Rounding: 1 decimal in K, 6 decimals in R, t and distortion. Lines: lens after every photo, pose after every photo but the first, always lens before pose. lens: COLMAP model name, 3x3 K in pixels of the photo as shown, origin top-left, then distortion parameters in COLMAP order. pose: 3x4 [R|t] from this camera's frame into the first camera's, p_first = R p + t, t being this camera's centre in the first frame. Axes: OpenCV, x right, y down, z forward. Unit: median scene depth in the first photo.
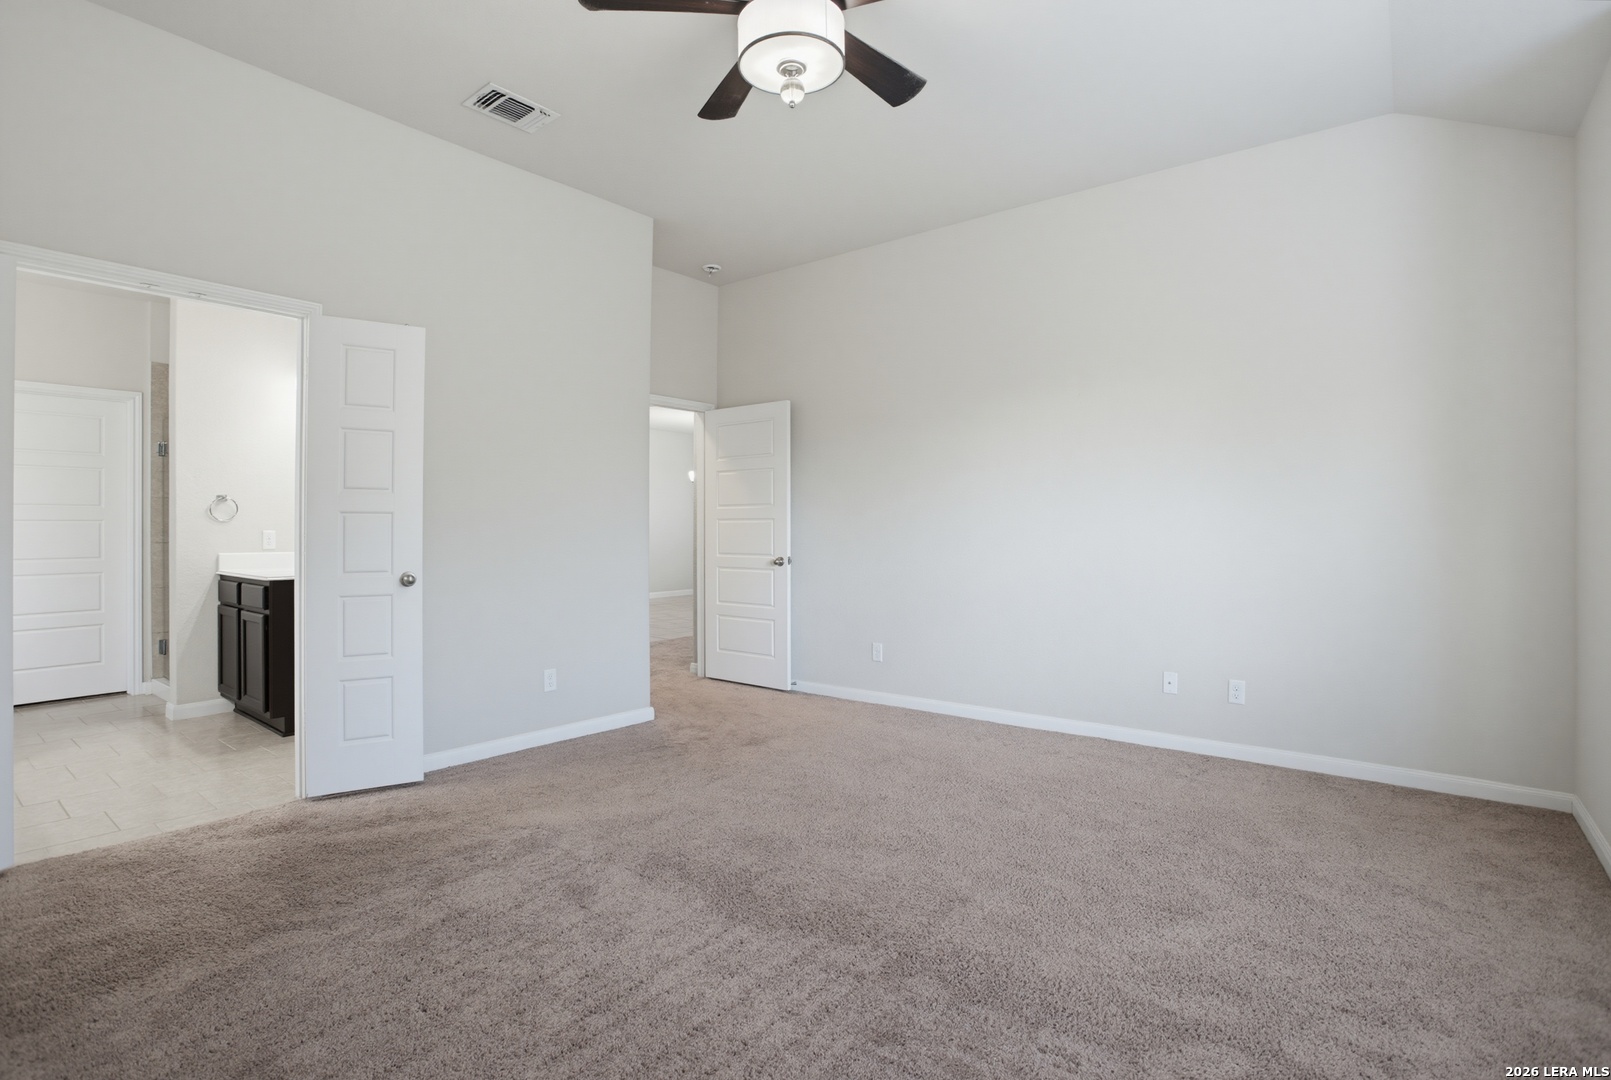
lens RADIAL K [[789.8, 0, 803.4], [0, 789.8, 520.8], [0, 0, 1]] dist [-0.068559, 0.024127]
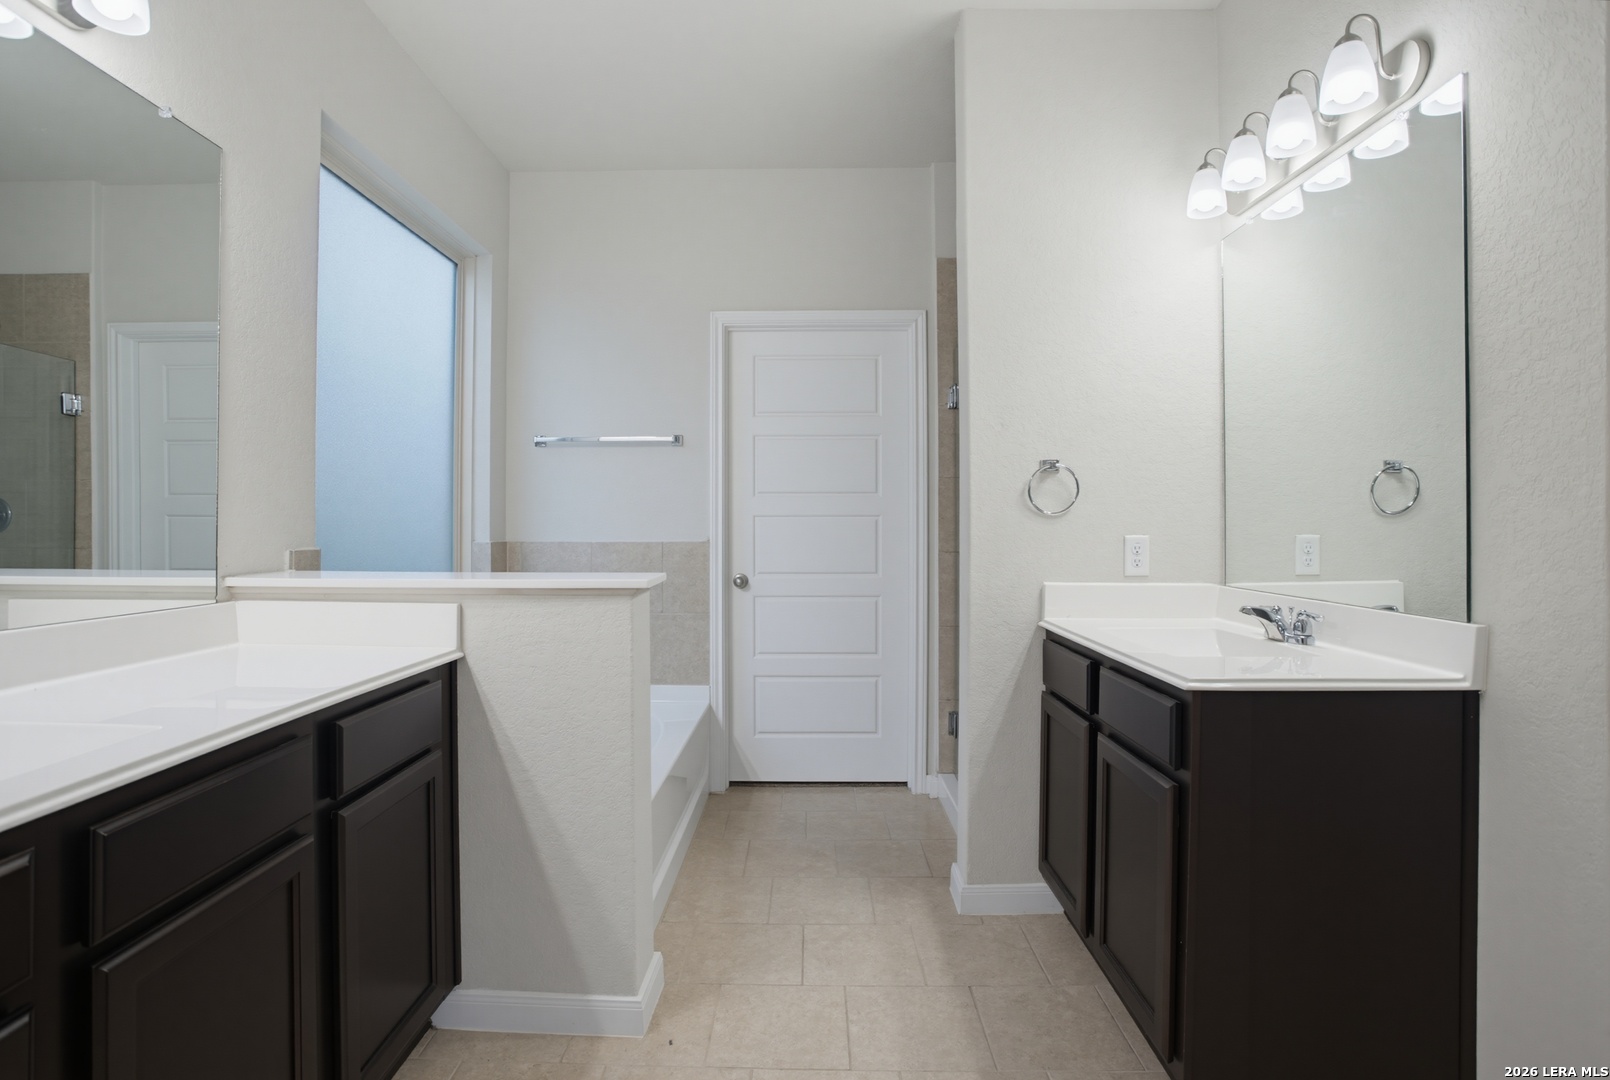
lens RADIAL K [[800.0, 0, 804.4], [0, 800.0, 519.3], [0, 0, 1]] dist [-0.075050, 0.031645]
pose [[0.618205, -0.002448, -0.786013, -0.469141], [-0.000261, 0.999994, -0.003319, 0.005265], [0.786017, 0.002257, 0.618201, 0.578407]]
